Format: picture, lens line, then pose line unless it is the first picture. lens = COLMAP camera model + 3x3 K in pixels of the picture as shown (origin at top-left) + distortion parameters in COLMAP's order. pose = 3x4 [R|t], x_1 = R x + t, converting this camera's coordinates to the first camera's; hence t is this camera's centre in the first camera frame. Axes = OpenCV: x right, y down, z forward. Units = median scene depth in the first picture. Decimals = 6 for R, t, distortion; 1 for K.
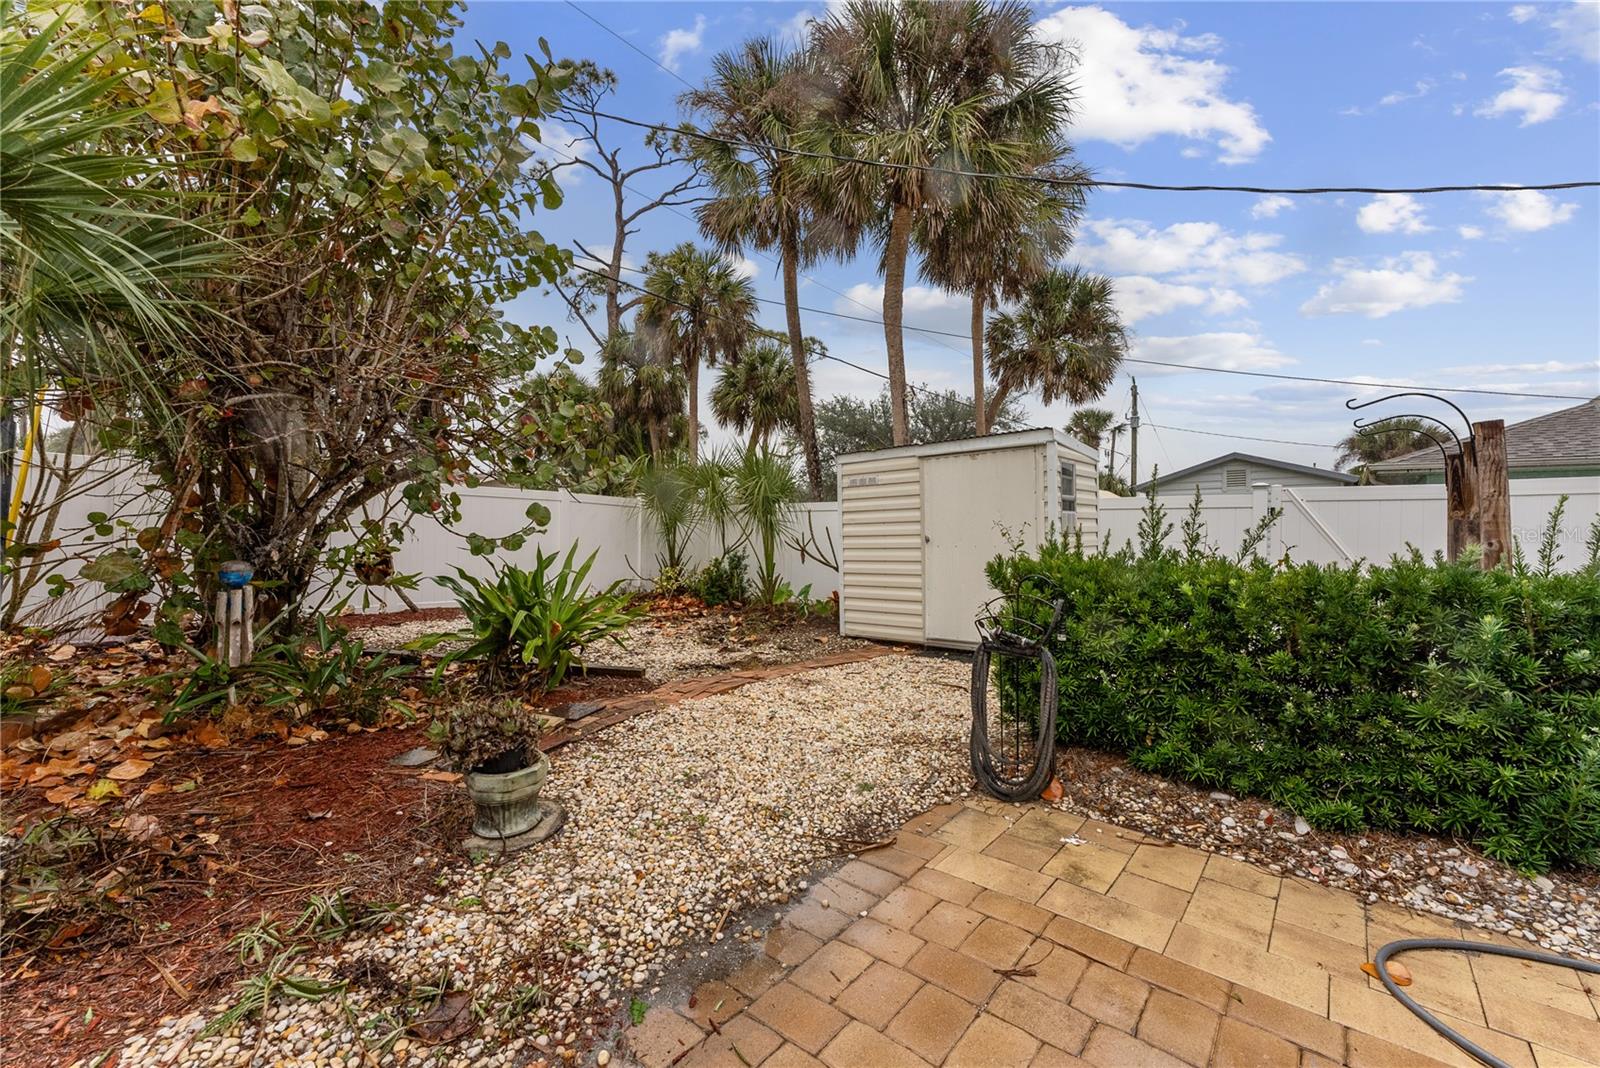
lens RADIAL K [[645.1, 0, 802.5], [0, 645.1, 522.4], [0, 0, 1]] dist [0.000965, 0.000159]
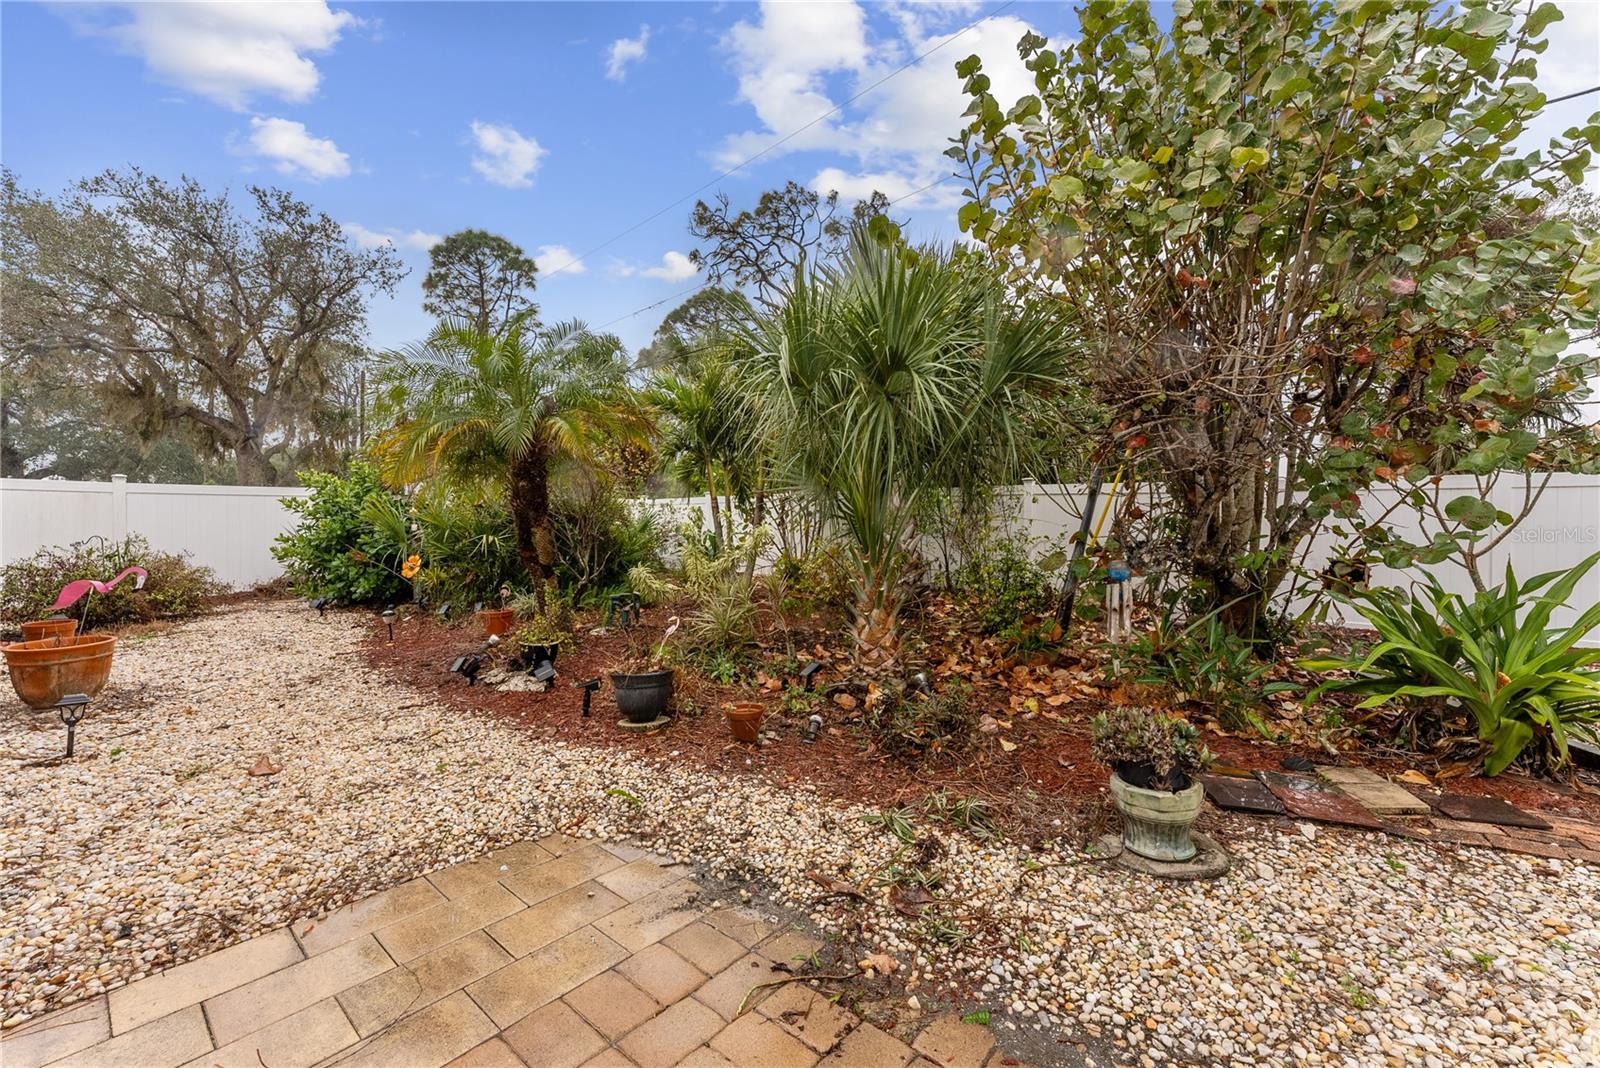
lens RADIAL K [[645.1, 0, 802.5], [0, 645.1, 522.4], [0, 0, 1]] dist [0.000965, 0.000159]
pose [[-0.014505, -0.027145, -0.999526, 0.618152], [0.011687, 0.999559, -0.027316, 0.016773], [0.999826, -0.012078, -0.014181, 0.611466]]
